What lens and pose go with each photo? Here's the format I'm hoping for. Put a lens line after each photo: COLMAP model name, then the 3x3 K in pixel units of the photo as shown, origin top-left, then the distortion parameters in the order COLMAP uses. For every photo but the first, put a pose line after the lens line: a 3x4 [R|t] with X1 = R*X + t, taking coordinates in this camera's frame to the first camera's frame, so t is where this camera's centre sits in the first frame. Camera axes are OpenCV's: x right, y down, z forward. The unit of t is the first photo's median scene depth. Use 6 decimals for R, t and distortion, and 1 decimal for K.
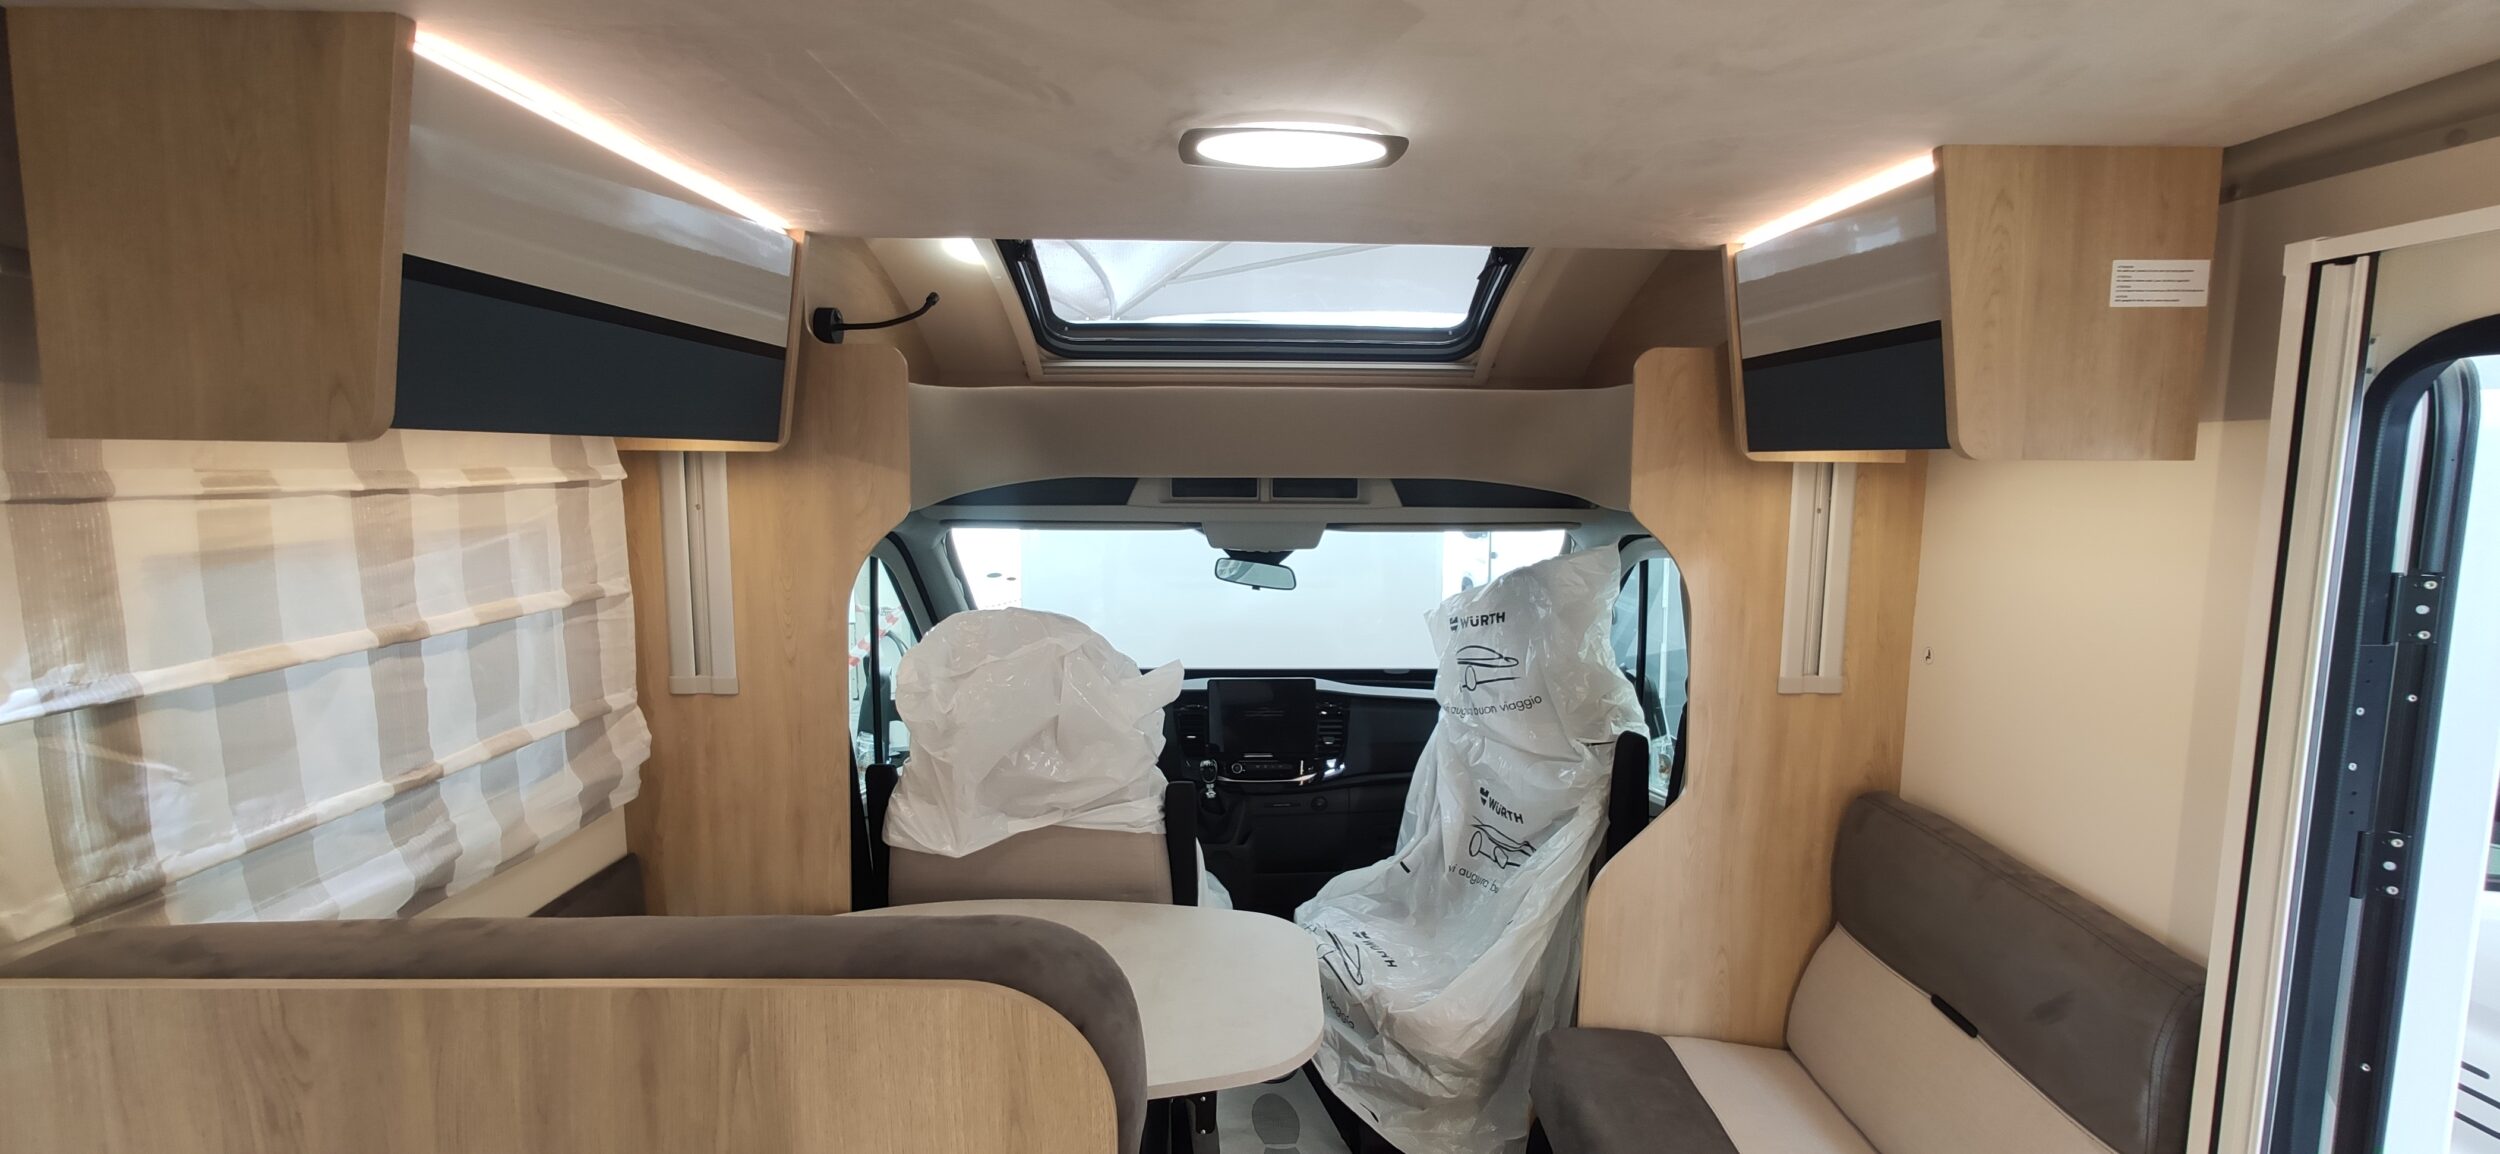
lens RADIAL K [[1071.6, 0, 1273.7], [0, 1071.6, 584.2], [0, 0, 1]] dist [-0.006161, 0.000168]
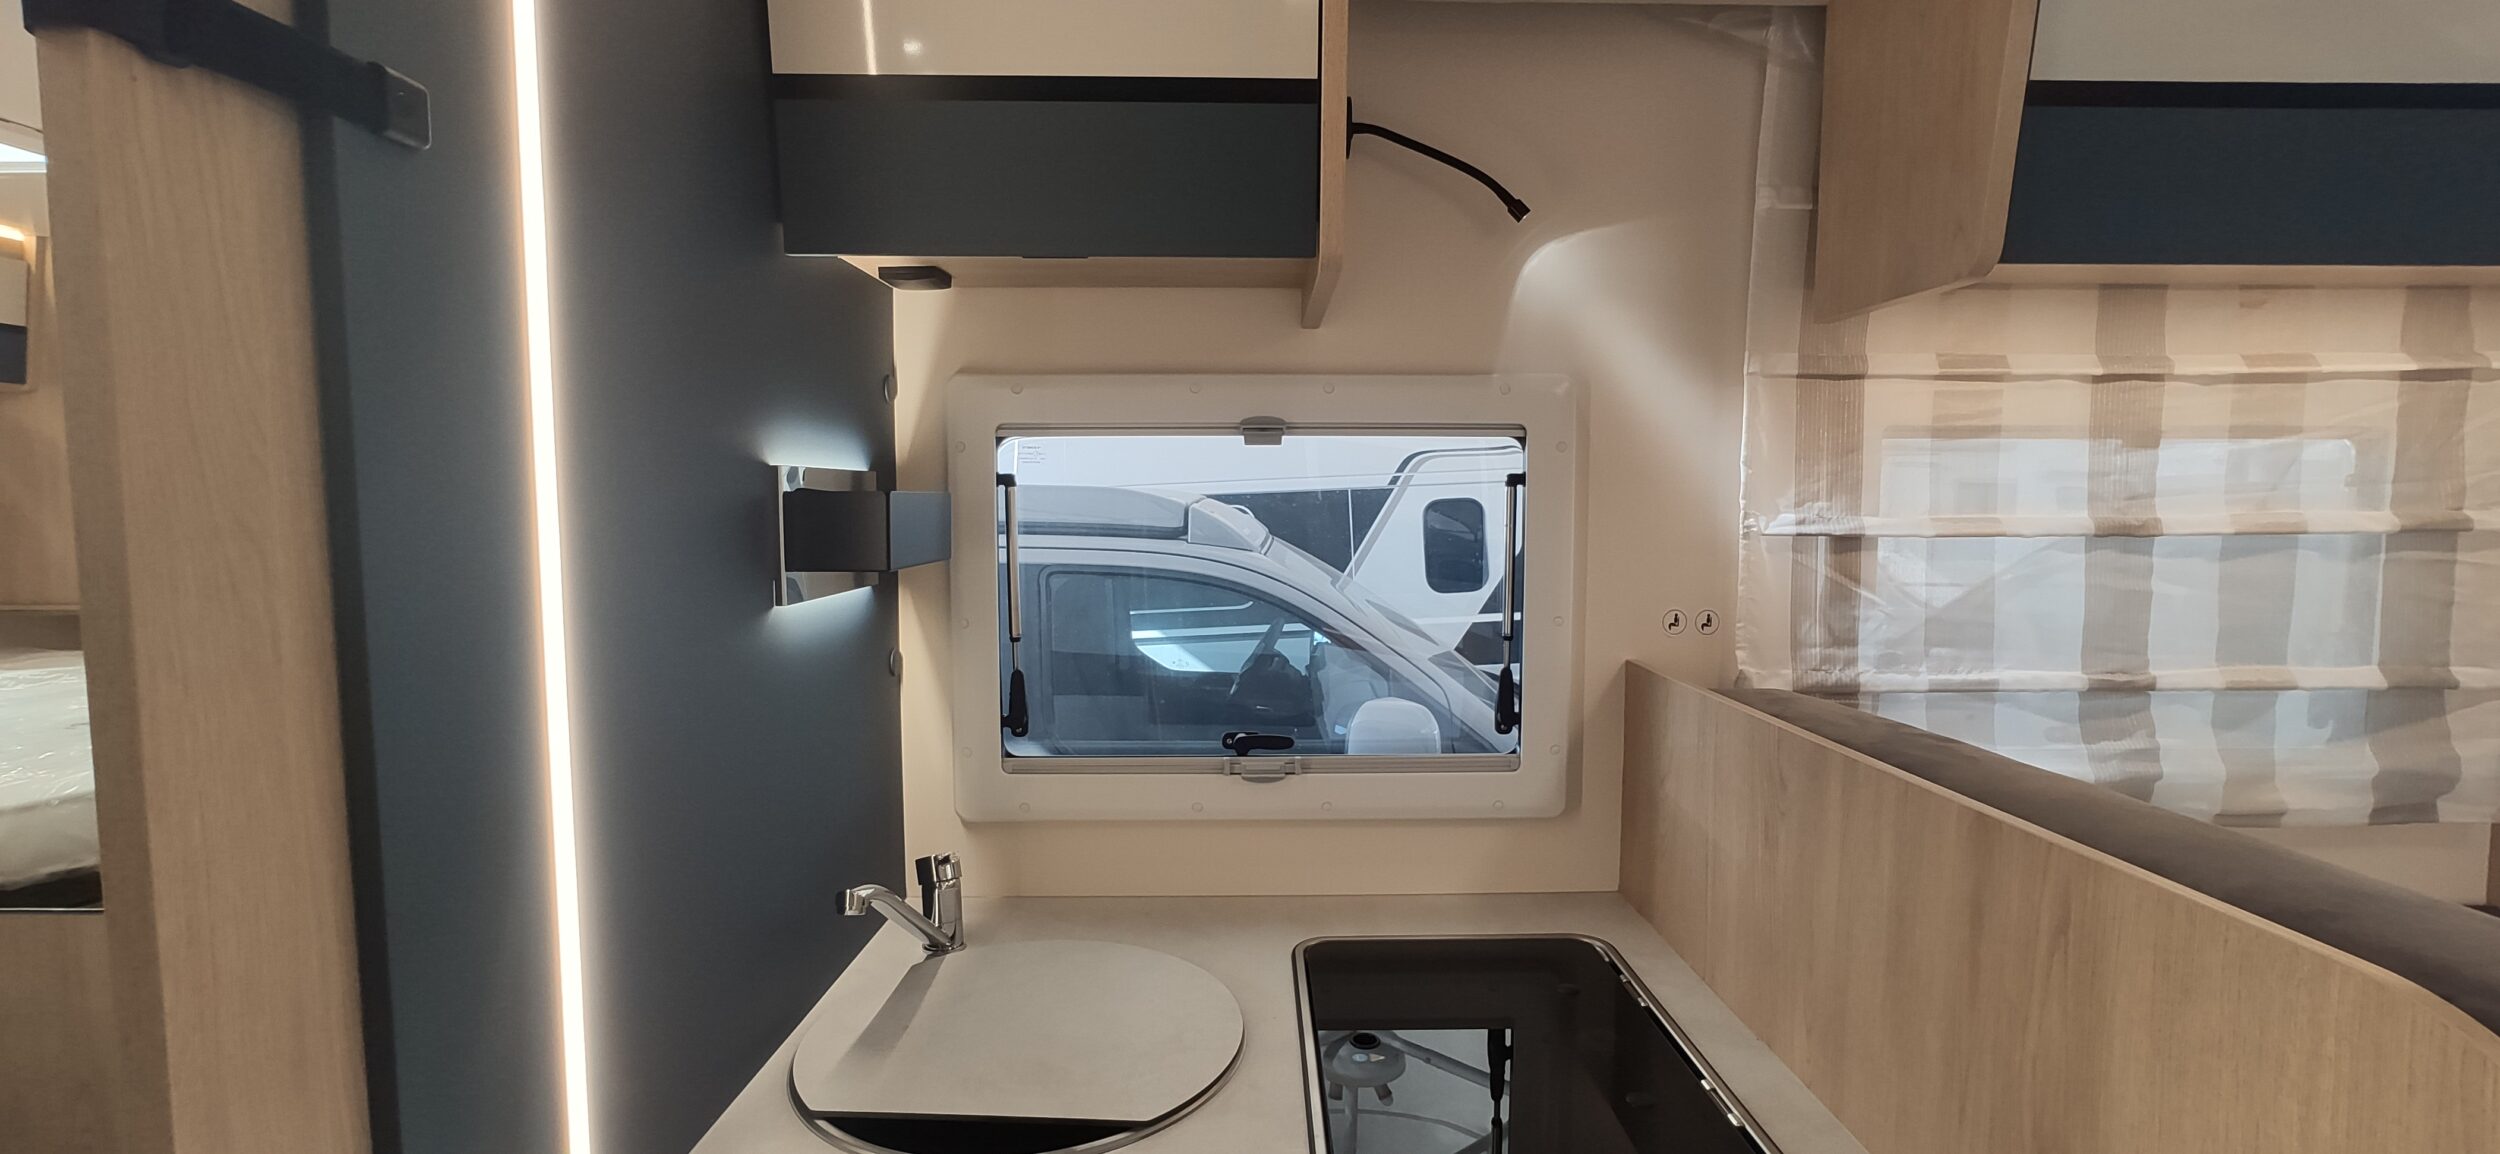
lens RADIAL K [[1088.8, 0, 1250.0], [0, 1088.8, 577.0], [0, 0, 1]] dist [-0.018742, 0.010426]
pose [[-0.013842, 0.064923, -0.997794, 0.113715], [-0.112004, 0.991509, 0.066067, 0.079871], [0.993611, 0.112671, -0.006453, 0.159157]]
